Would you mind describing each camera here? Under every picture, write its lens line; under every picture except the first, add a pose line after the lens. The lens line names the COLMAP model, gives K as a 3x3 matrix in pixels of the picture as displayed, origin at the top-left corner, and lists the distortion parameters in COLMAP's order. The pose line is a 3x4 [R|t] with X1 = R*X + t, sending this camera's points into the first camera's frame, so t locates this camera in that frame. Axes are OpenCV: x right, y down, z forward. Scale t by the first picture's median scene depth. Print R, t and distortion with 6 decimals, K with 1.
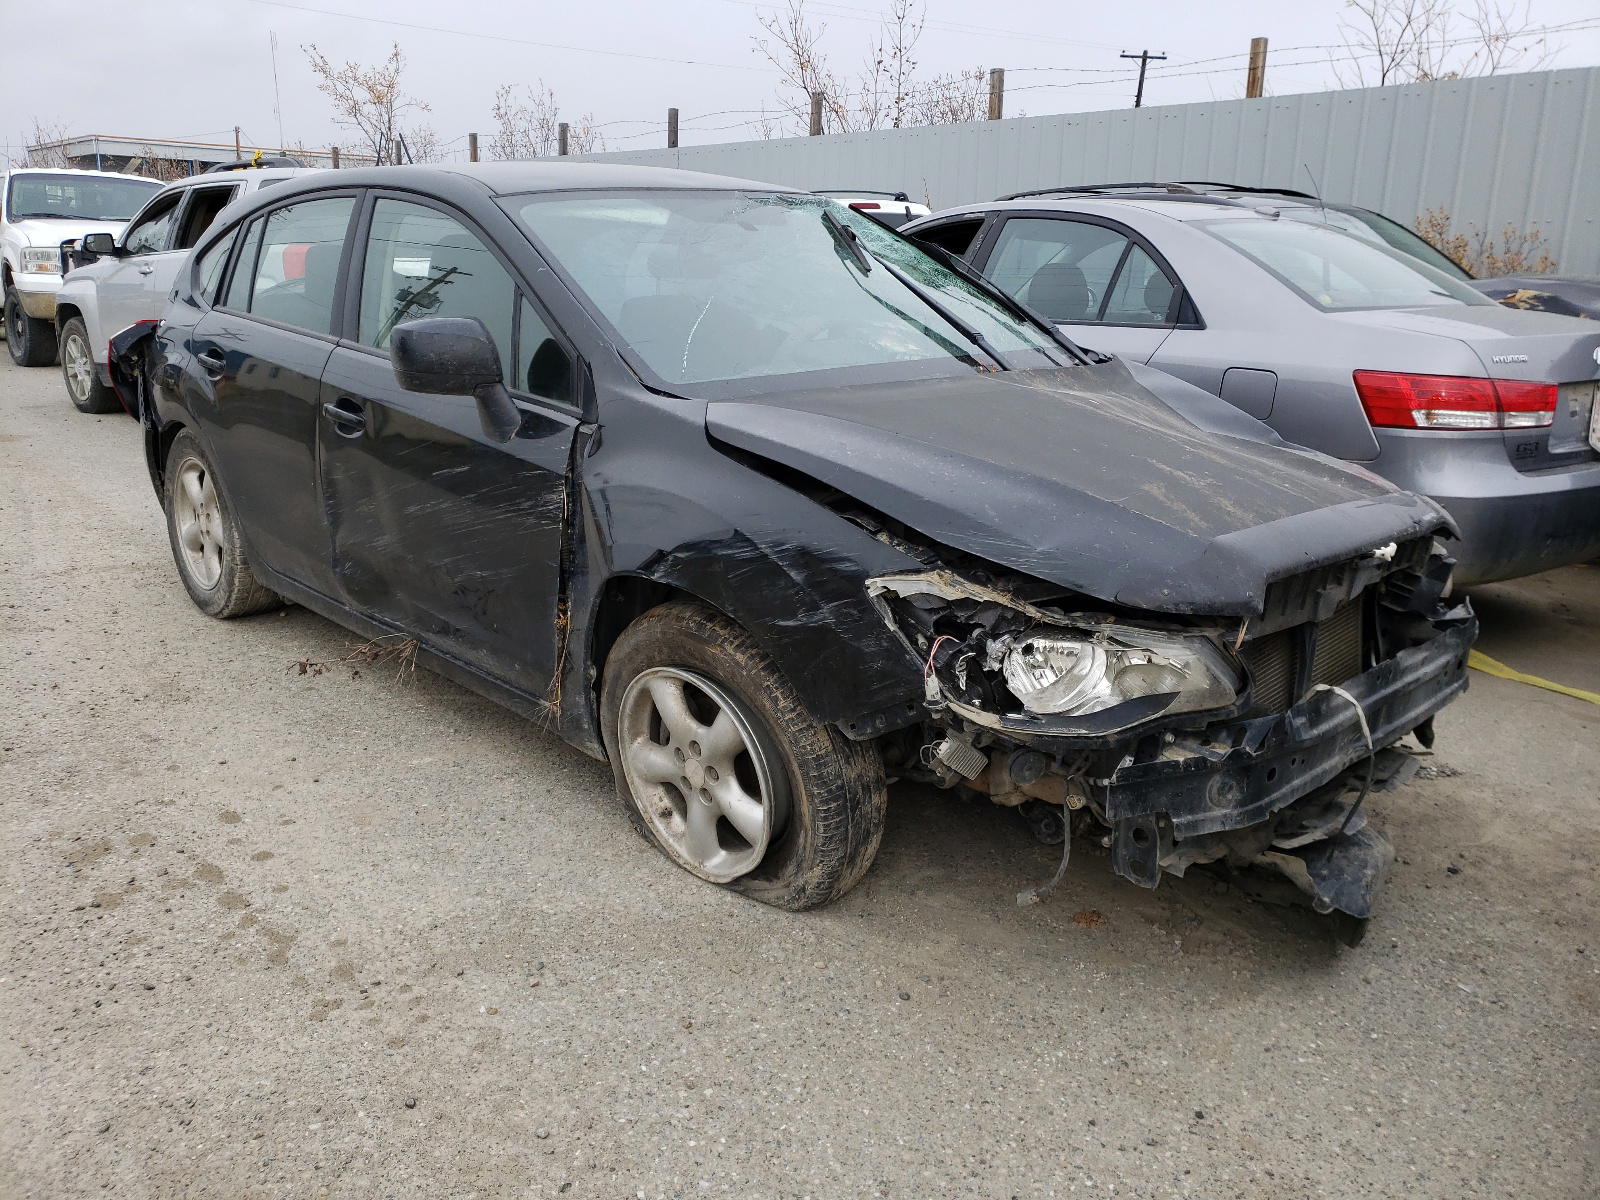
lens RADIAL K [[1222.8, 0, 798.2], [0, 1222.8, 594.5], [0, 0, 1]] dist [0.069124, -0.074646]
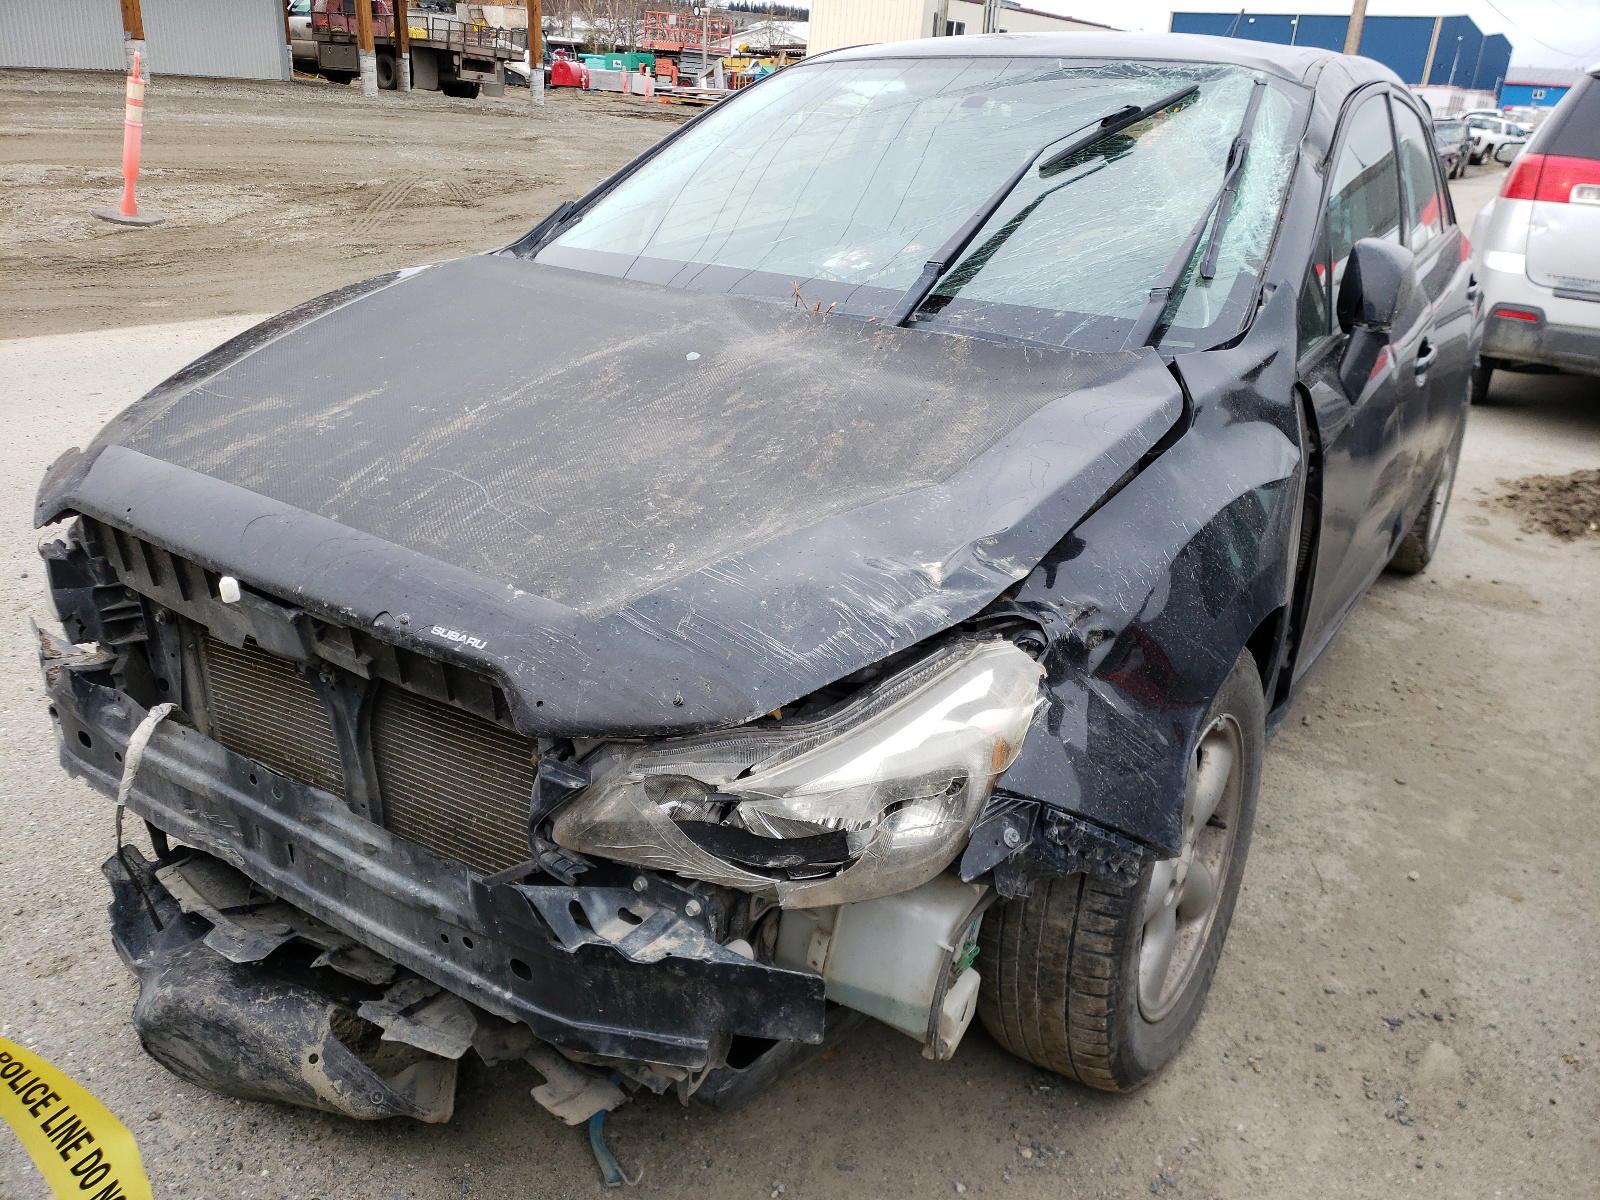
lens RADIAL K [[1221.3, 0, 818.1], [0, 1221.3, 595.5], [0, 0, 1]] dist [0.029795, -0.001273]
pose [[0.243481, 0.364329, -0.898878, 1.061901], [-0.308911, 0.907636, 0.284203, -0.289634], [0.919397, 0.208475, 0.333537, 1.010058]]
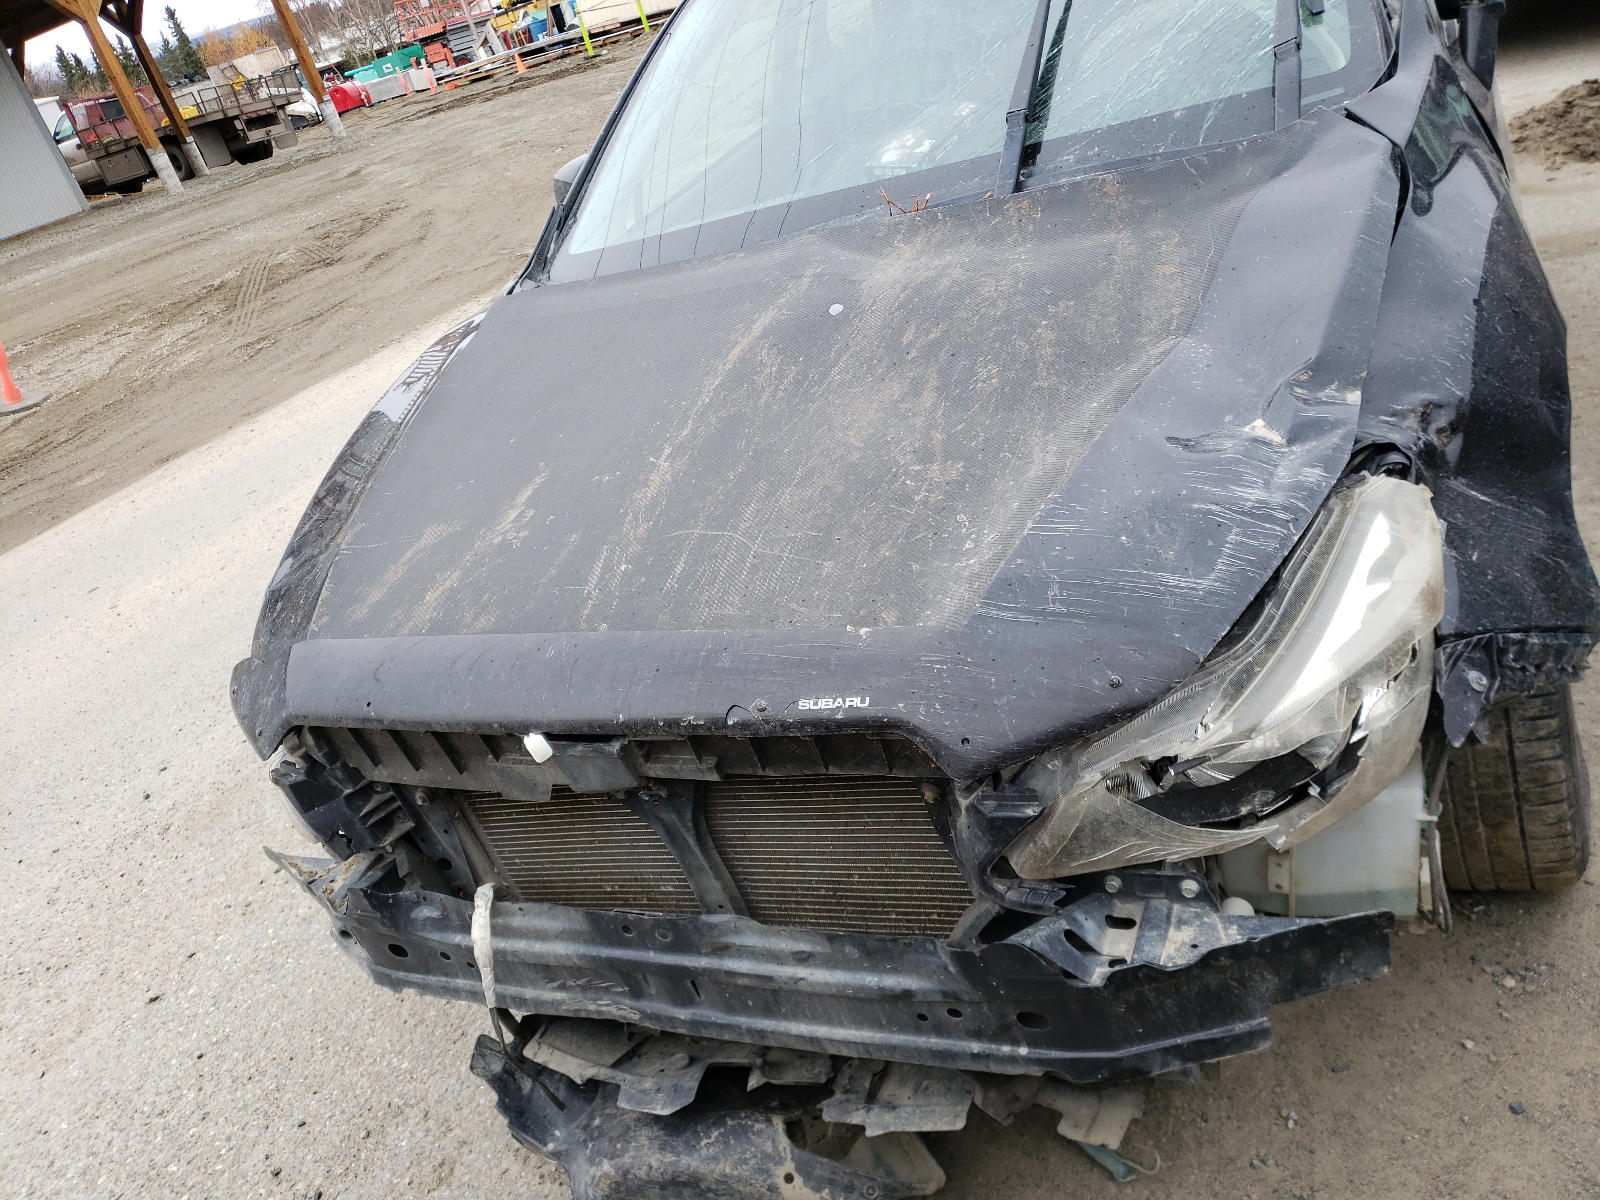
lens RADIAL K [[1221.3, 0, 818.1], [0, 1221.3, 595.5], [0, 0, 1]] dist [0.029795, -0.001273]
pose [[0.386535, 0.311844, -0.867954, 0.934656], [0.039661, 0.934610, 0.353456, -0.275615], [0.921422, -0.171047, 0.348891, 0.883651]]
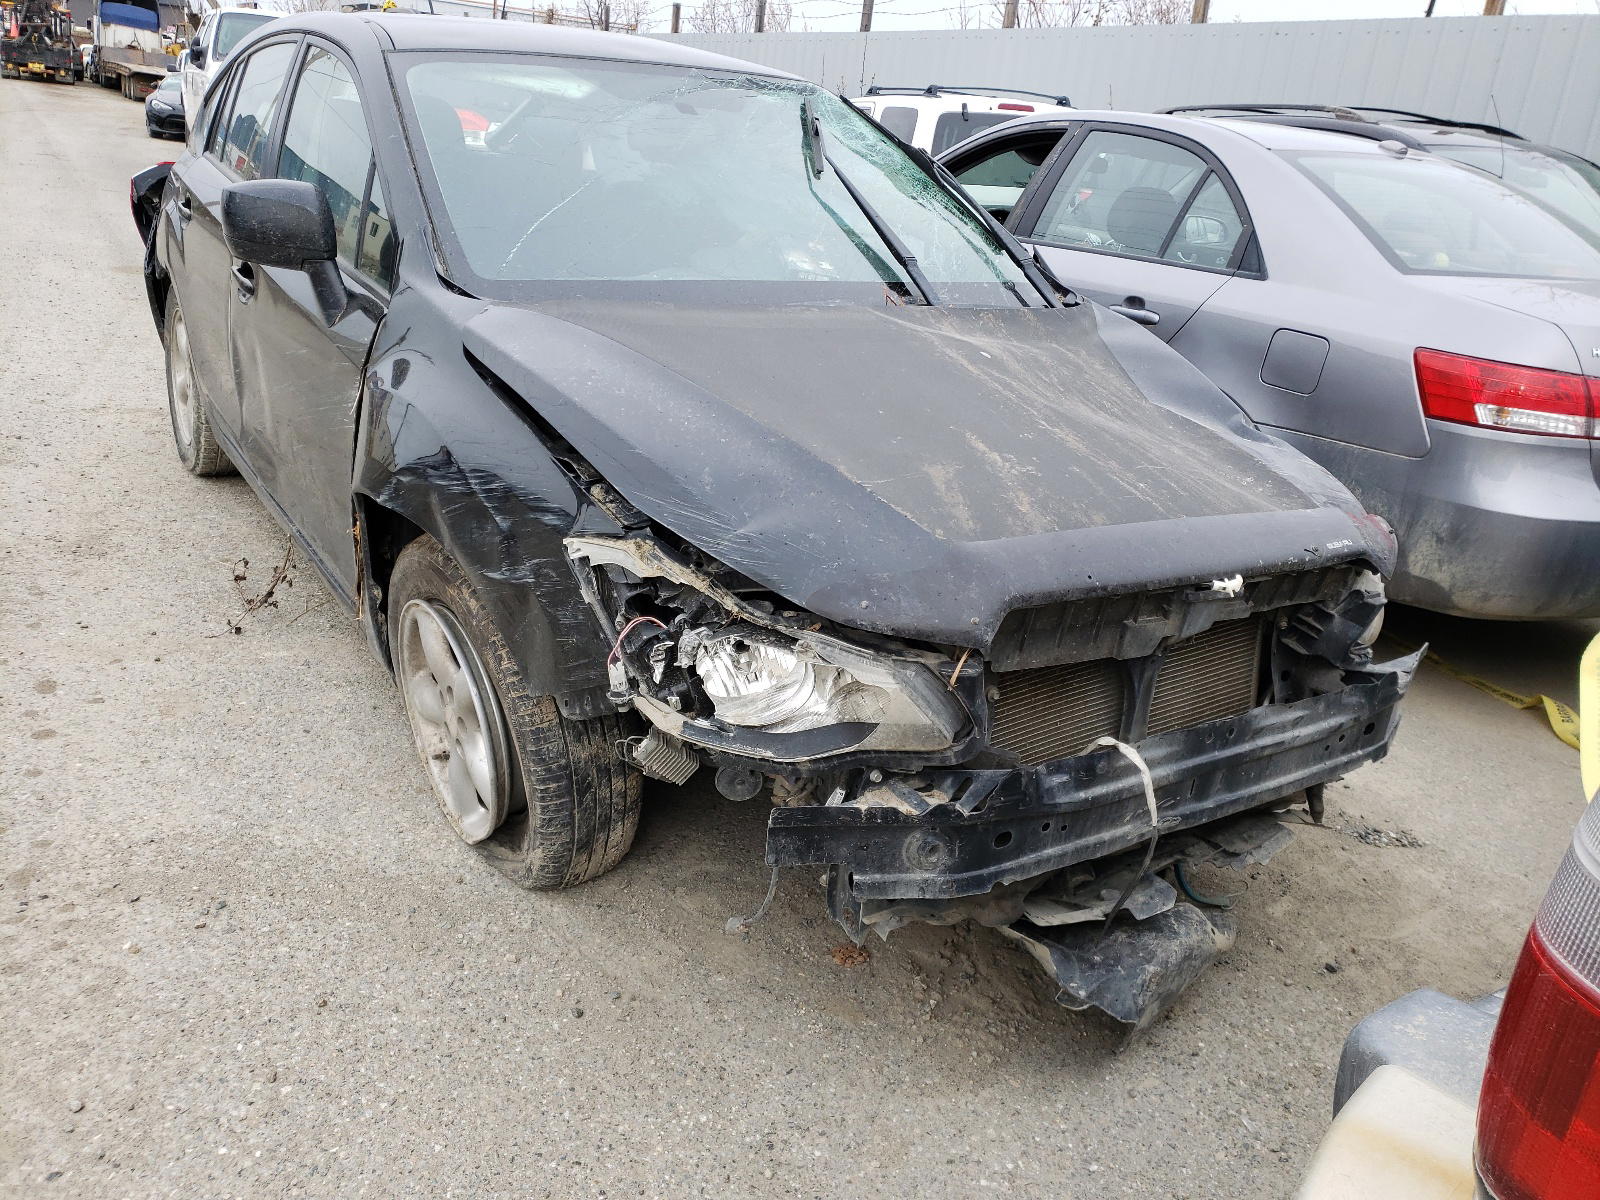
lens RADIAL K [[1221.3, 0, 818.1], [0, 1221.3, 595.5], [0, 0, 1]] dist [0.029795, -0.001273]
pose [[0.980409, 0.136789, -0.141731, 0.310709], [-0.125310, 0.988295, 0.087013, -0.059995], [0.151975, -0.067547, 0.986074, 0.171261]]
